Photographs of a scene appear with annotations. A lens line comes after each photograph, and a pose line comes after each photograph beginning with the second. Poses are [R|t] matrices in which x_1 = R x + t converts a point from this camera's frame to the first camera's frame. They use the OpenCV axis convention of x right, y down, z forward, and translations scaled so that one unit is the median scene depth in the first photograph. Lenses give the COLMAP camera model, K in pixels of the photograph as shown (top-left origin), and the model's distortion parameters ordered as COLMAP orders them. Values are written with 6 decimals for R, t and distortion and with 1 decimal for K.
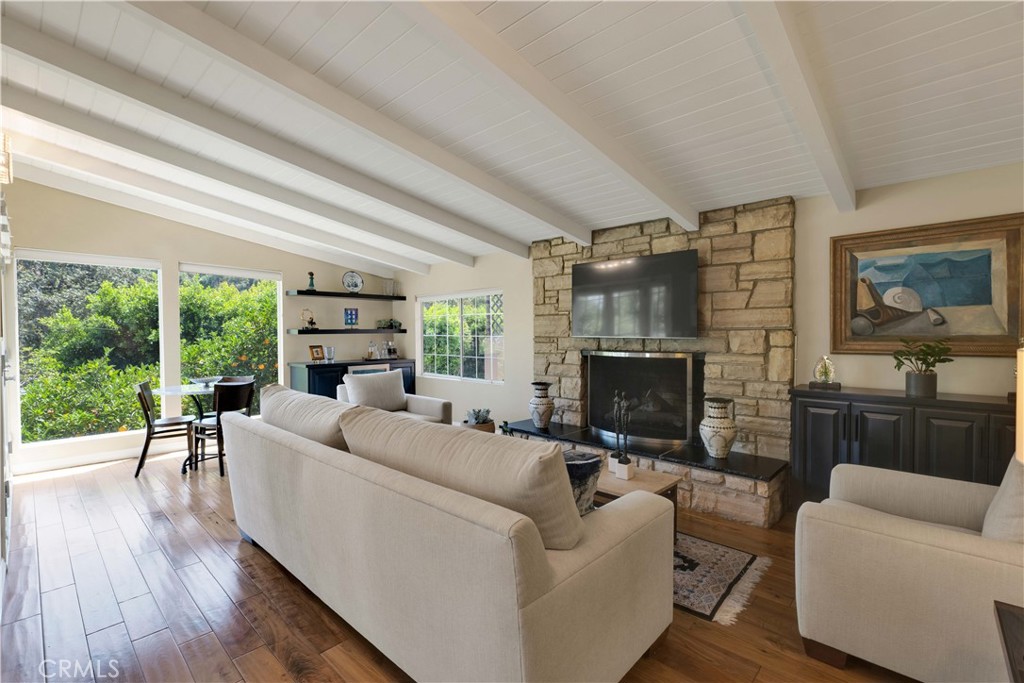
lens RADIAL K [[456.6, 0, 512.0], [0, 456.6, 341.5], [0, 0, 1]] dist [0.000684, 0.000019]
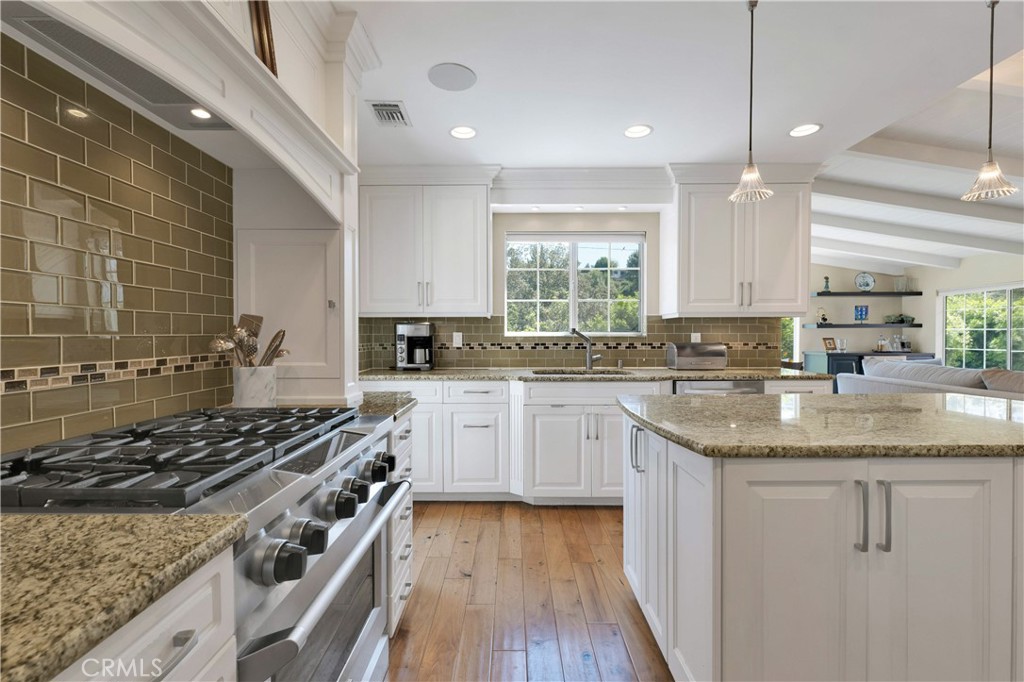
lens RADIAL K [[456.6, 0, 512.0], [0, 456.6, 341.0], [0, 0, 1]] dist [0.000684, 0.000019]
pose [[0.674034, 0.013377, -0.738579, -0.153578], [-0.017065, 0.999851, 0.002536, 0.041287], [0.738503, 0.010894, 0.674162, -0.604459]]
